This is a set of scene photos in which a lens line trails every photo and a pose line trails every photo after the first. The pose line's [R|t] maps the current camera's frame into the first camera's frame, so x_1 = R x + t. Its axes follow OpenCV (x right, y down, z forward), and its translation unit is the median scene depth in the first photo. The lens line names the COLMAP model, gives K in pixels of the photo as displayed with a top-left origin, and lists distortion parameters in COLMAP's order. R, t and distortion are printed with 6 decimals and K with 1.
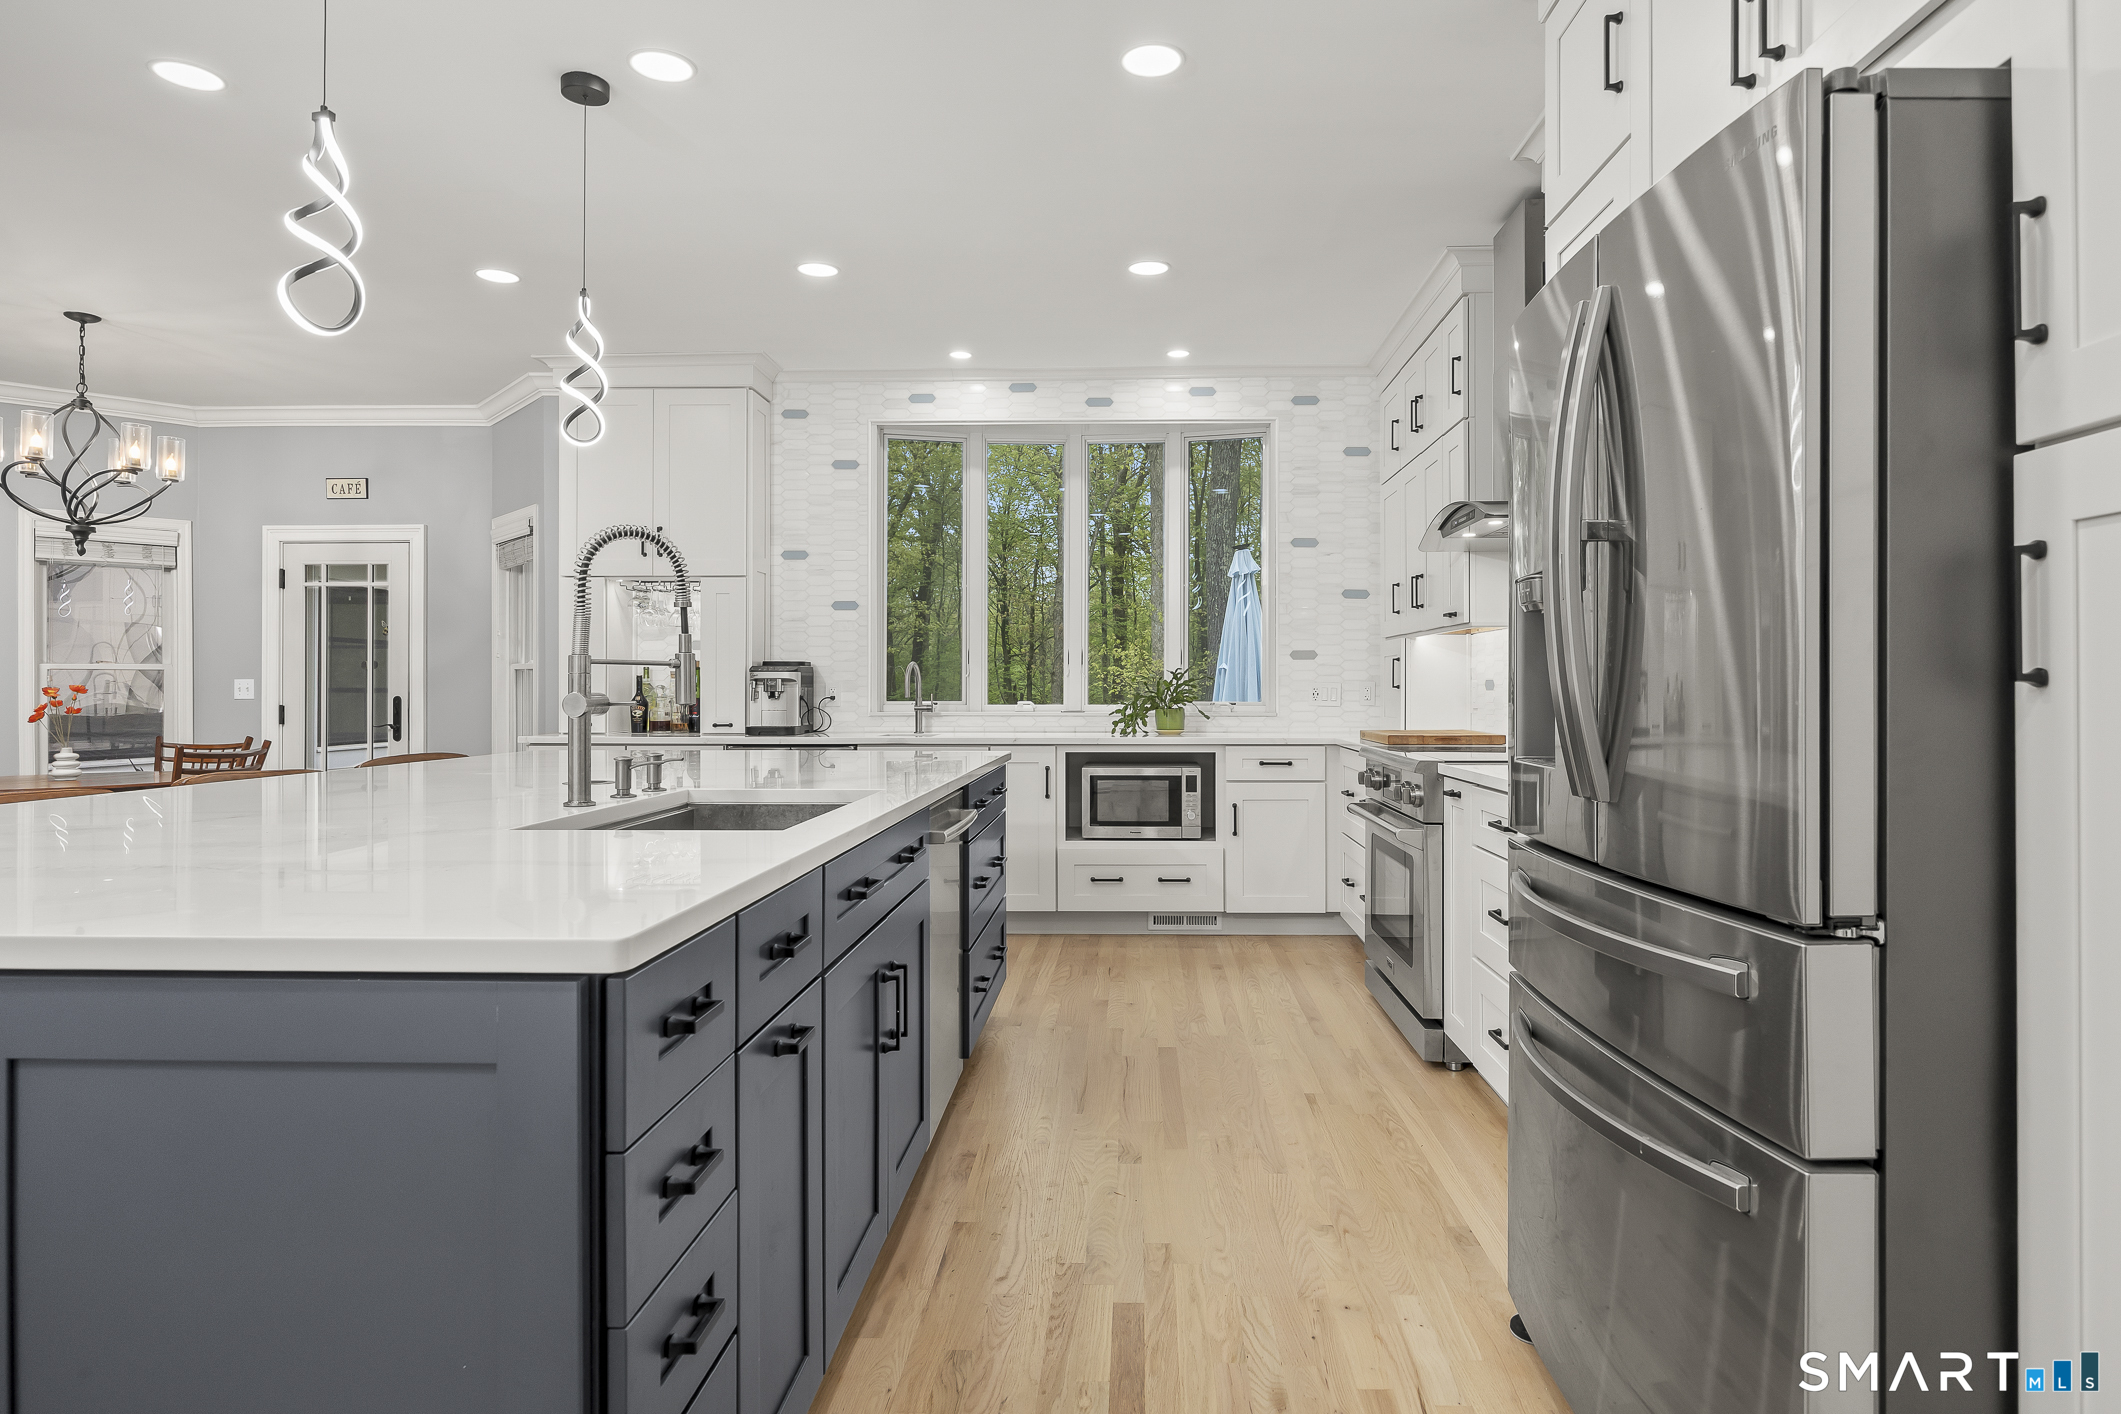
lens RADIAL K [[1177.4, 0, 1078.6], [0, 1177.4, 684.5], [0, 0, 1]] dist [-0.006388, 0.000151]
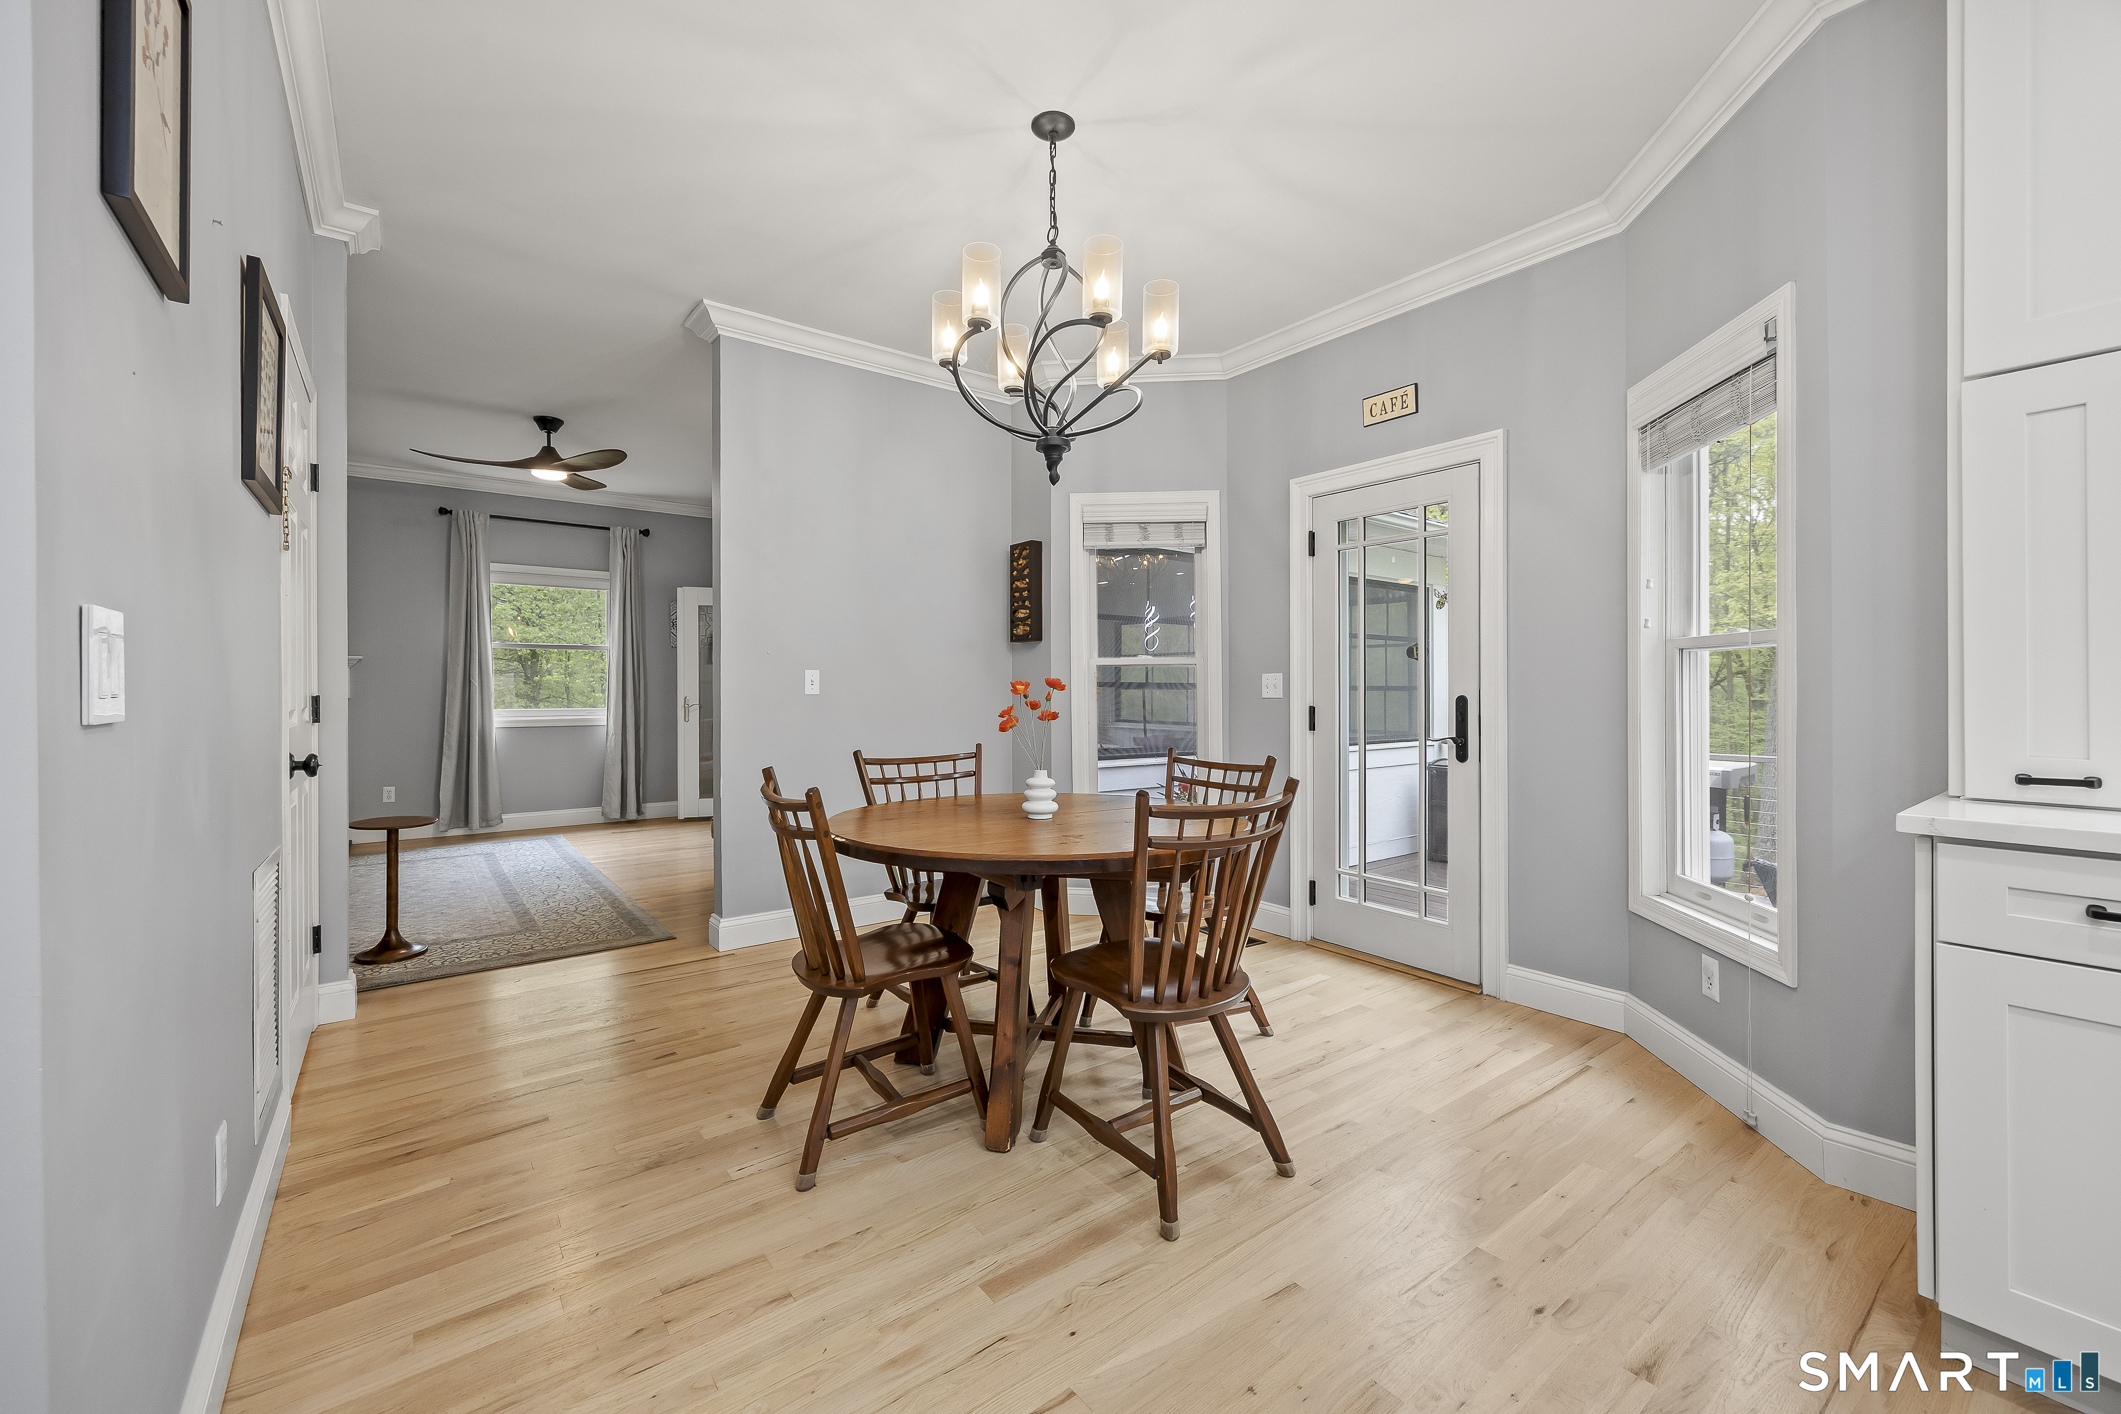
lens RADIAL K [[856.6, 0, 1063.3], [0, 856.6, 693.2], [0, 0, 1]] dist [0.002285, -0.000168]
pose [[0.640796, -0.002415, -0.767707, -0.352441], [0.007230, 0.999970, 0.002889, 0.005964], [0.767677, -0.007402, 0.640794, 0.514826]]
